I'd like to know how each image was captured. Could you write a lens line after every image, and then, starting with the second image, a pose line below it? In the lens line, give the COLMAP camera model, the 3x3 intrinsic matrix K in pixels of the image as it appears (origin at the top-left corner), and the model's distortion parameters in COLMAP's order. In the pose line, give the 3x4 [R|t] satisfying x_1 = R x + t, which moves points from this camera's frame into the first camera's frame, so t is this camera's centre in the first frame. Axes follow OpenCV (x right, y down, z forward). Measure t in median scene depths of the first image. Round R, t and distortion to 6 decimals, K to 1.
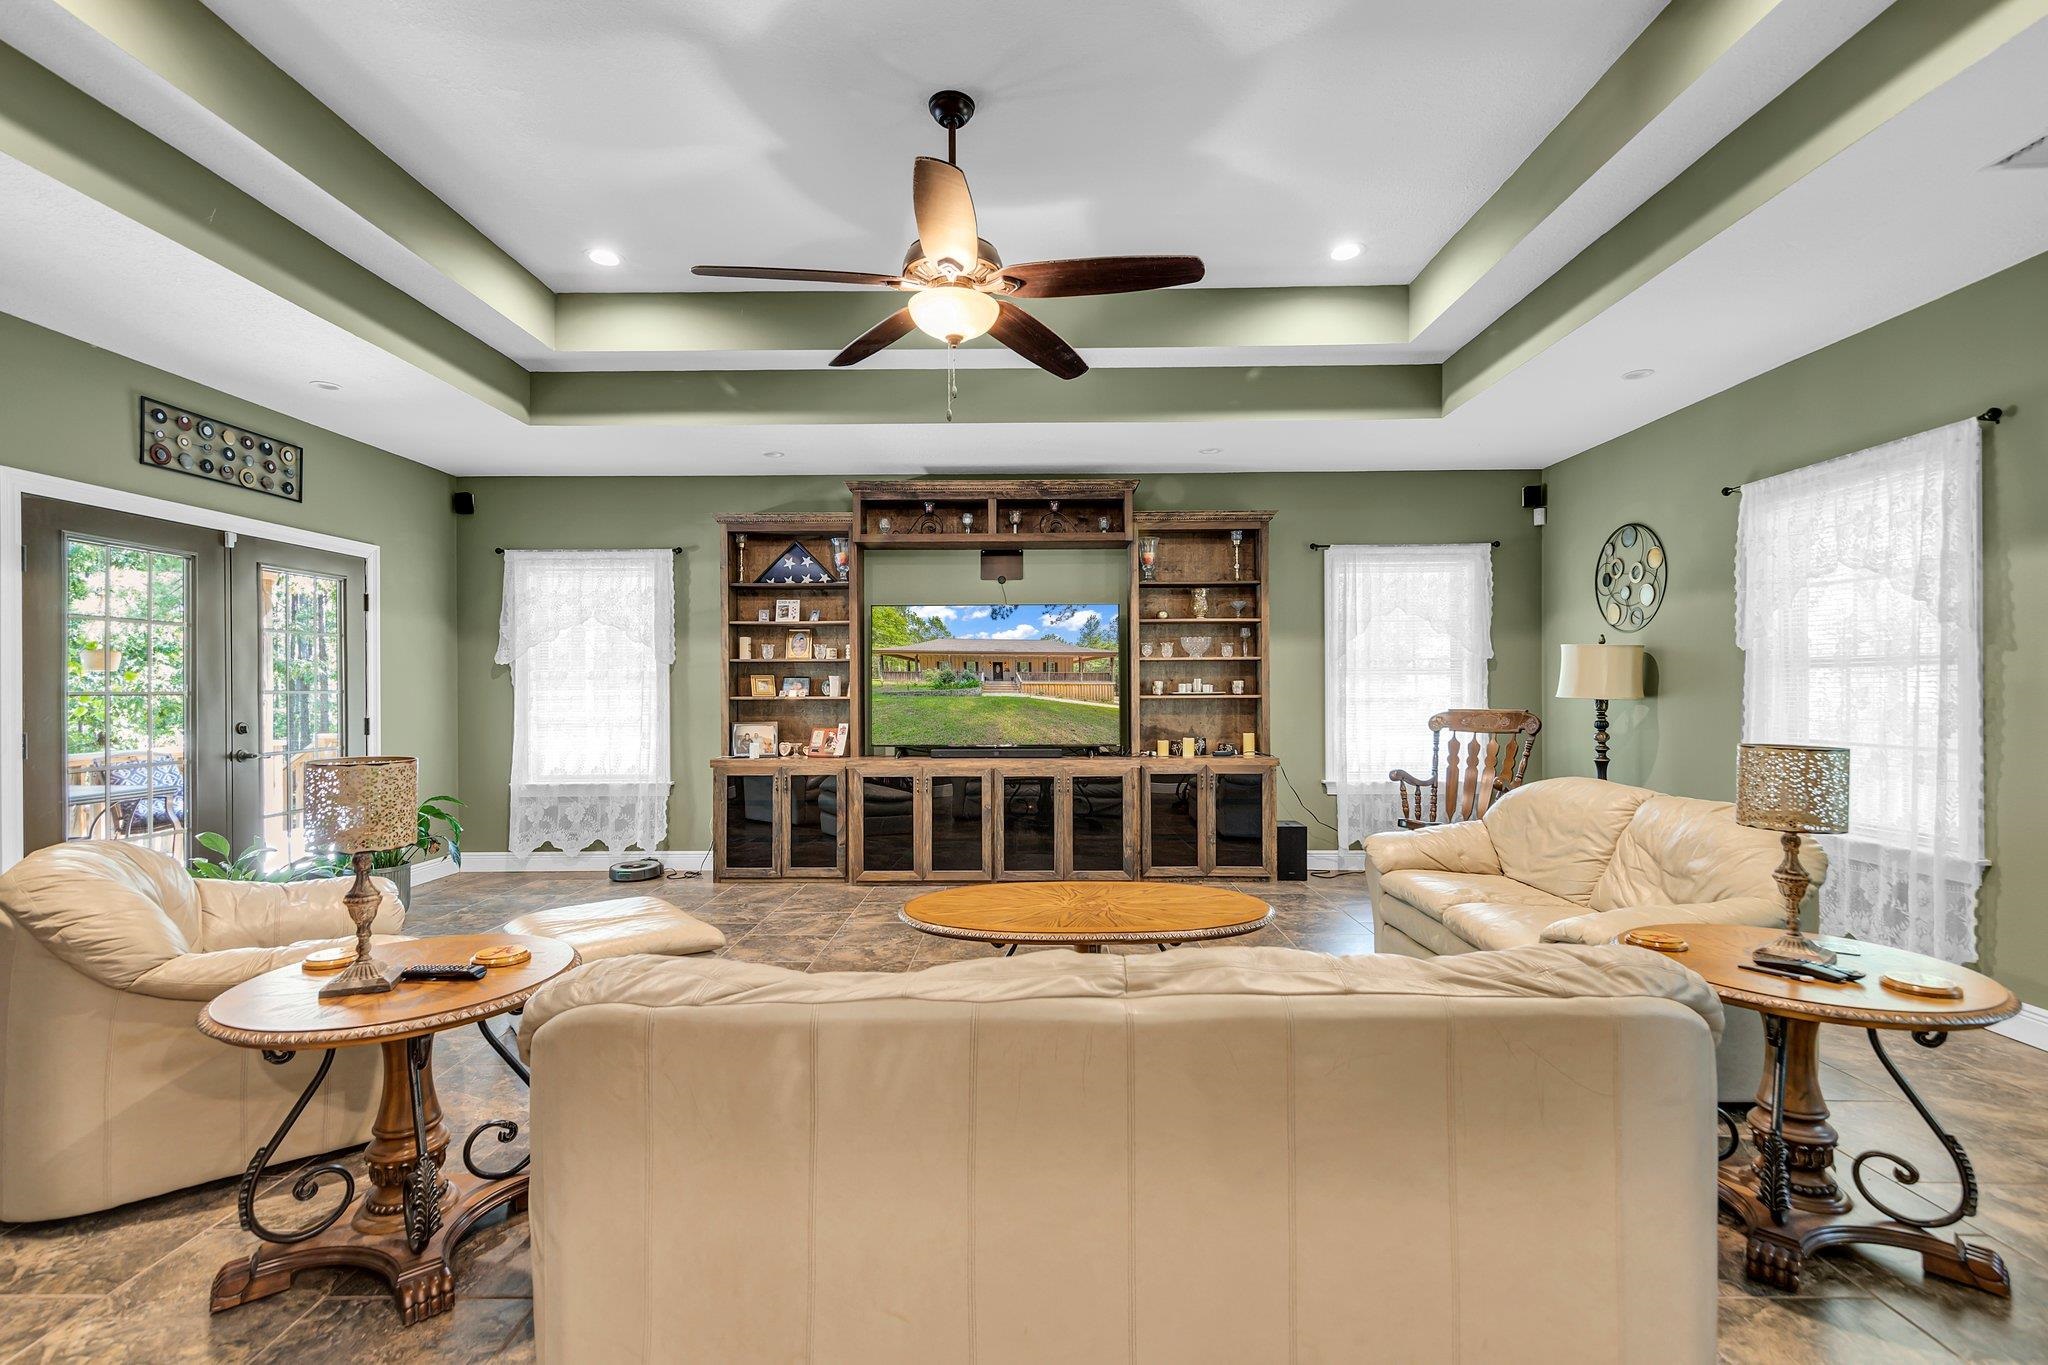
lens RADIAL K [[909.9, 0, 1033.0], [0, 909.9, 693.5], [0, 0, 1]] dist [0.007205, -0.000673]
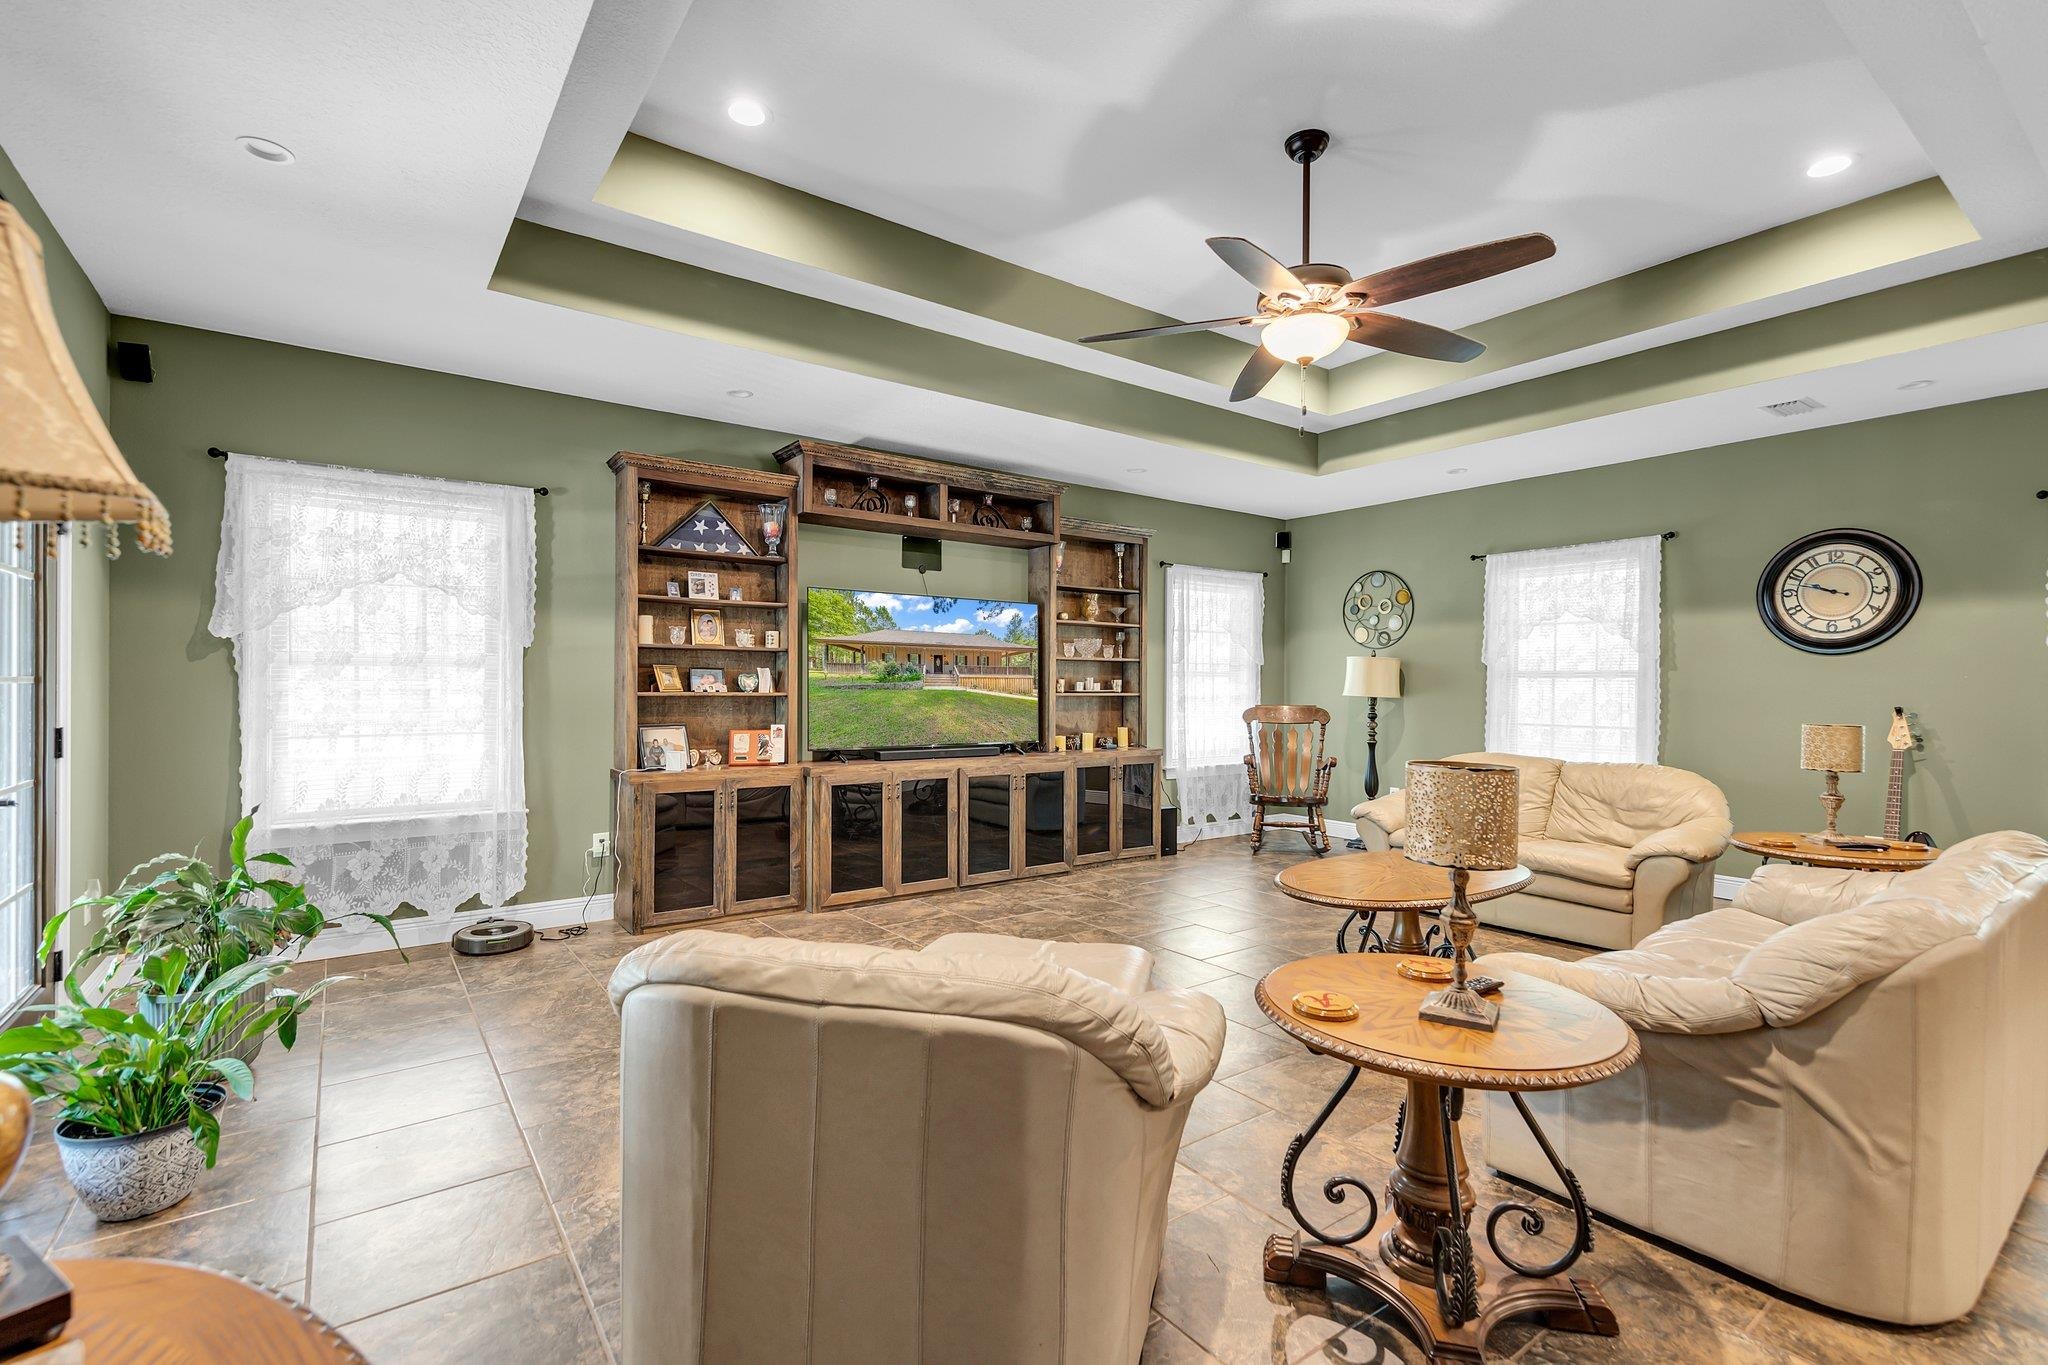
lens RADIAL K [[909.9, 0, 1036.8], [0, 909.9, 687.7], [0, 0, 1]] dist [0.007205, -0.000673]
pose [[0.799910, 0.007801, 0.600070, -0.527464], [-0.006489, 0.999969, -0.004349, 0.001136], [-0.600085, -0.000415, 0.799936, 0.181896]]
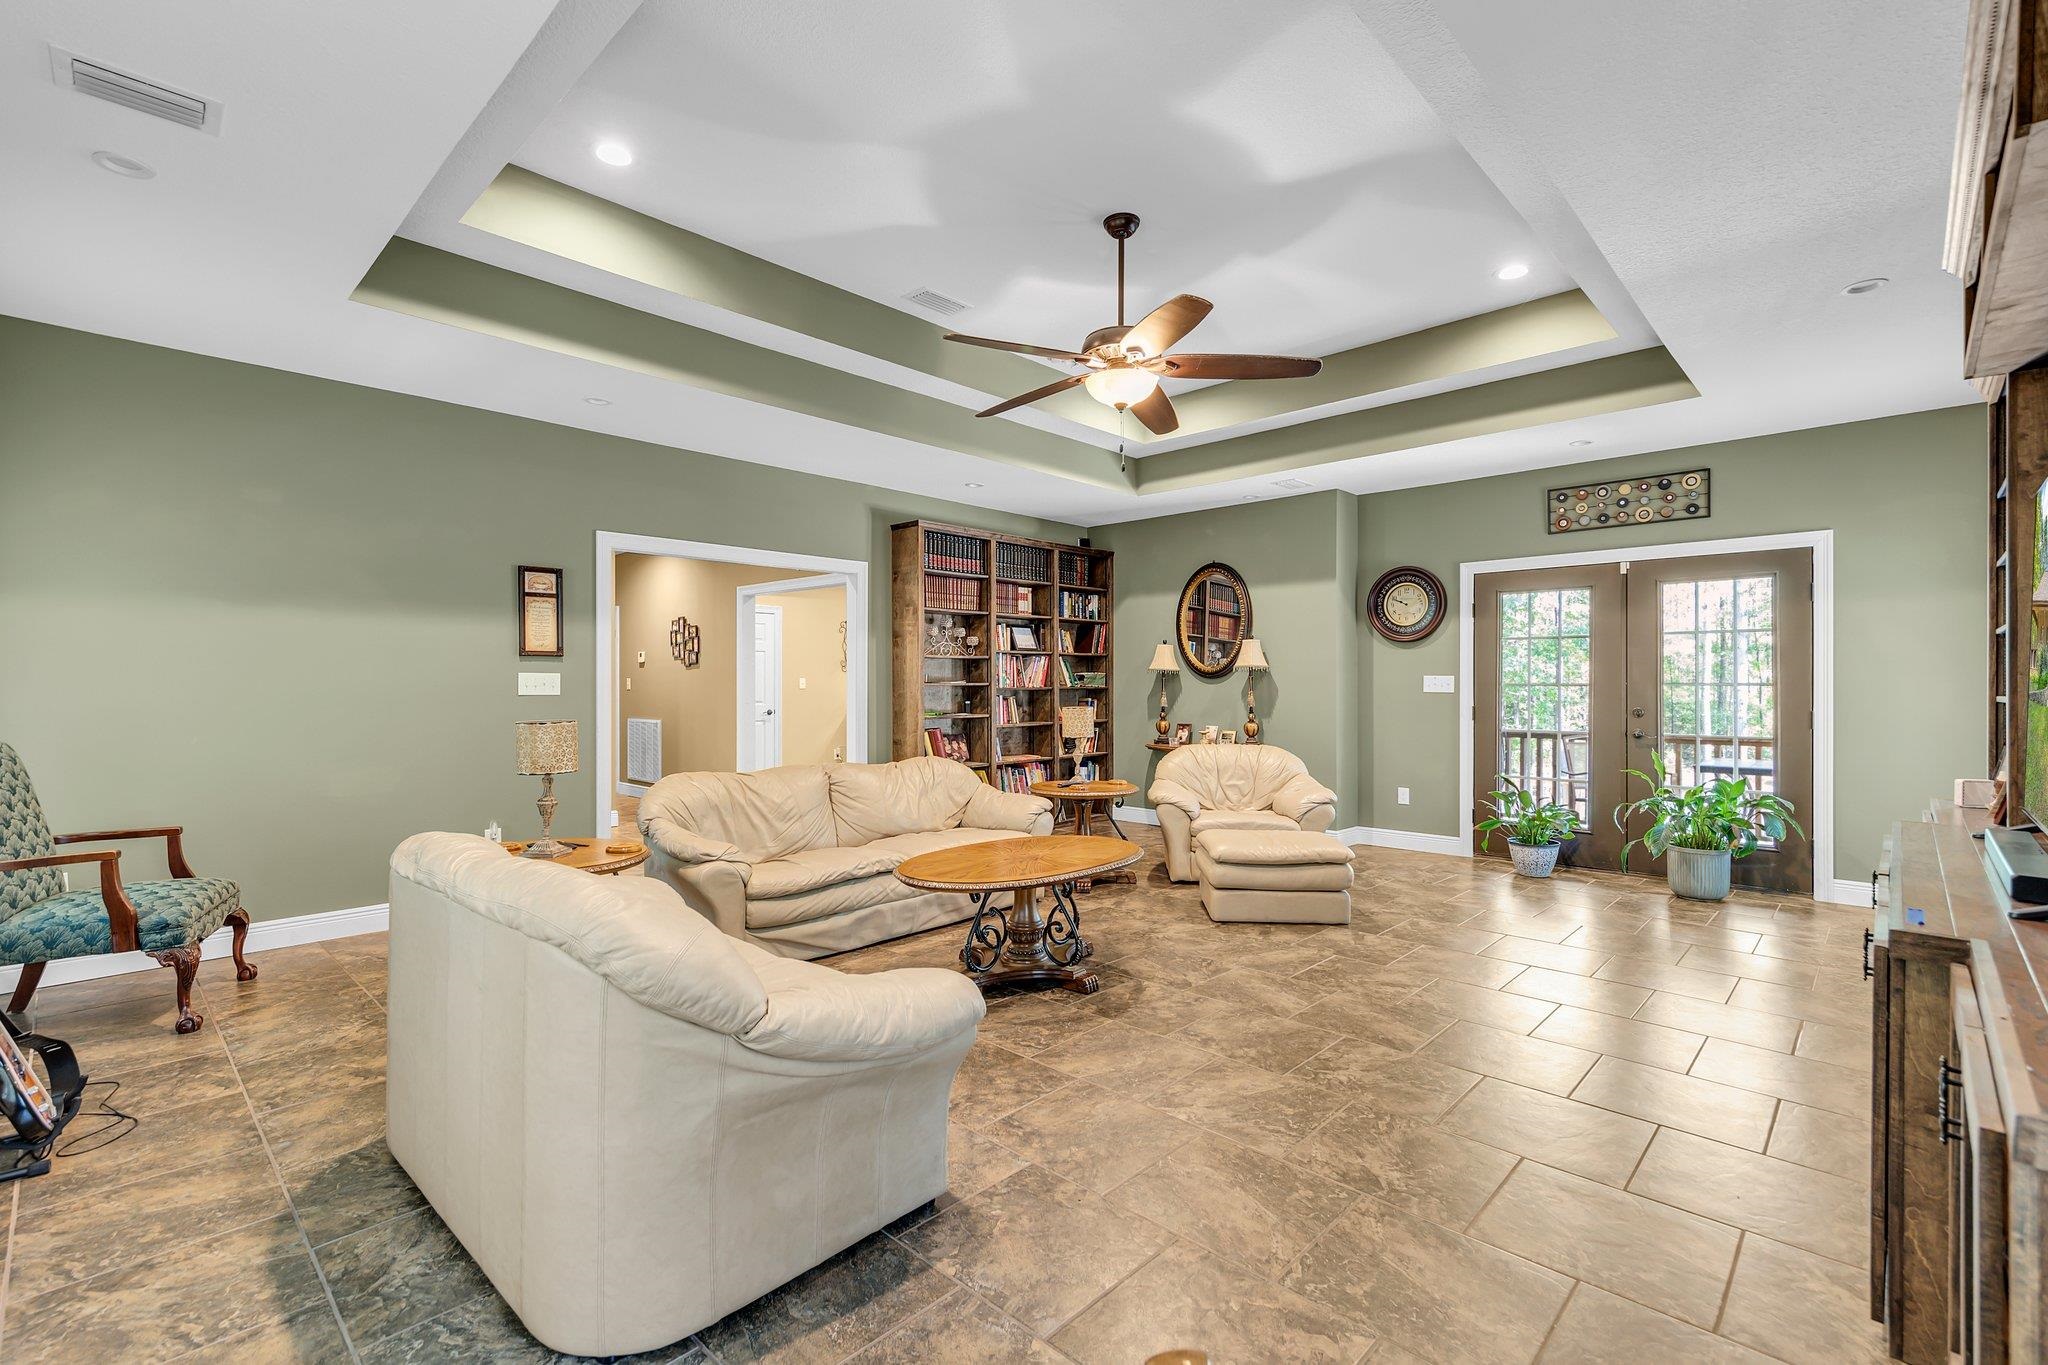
lens RADIAL K [[909.9, 0, 1025.2], [0, 909.9, 683.9], [0, 0, 1]] dist [0.007205, -0.000673]
pose [[-0.686535, 0.004217, -0.727084, 0.506612], [-0.001738, 0.999971, 0.007440, -0.006737], [0.727094, 0.006372, -0.686508, 0.967462]]
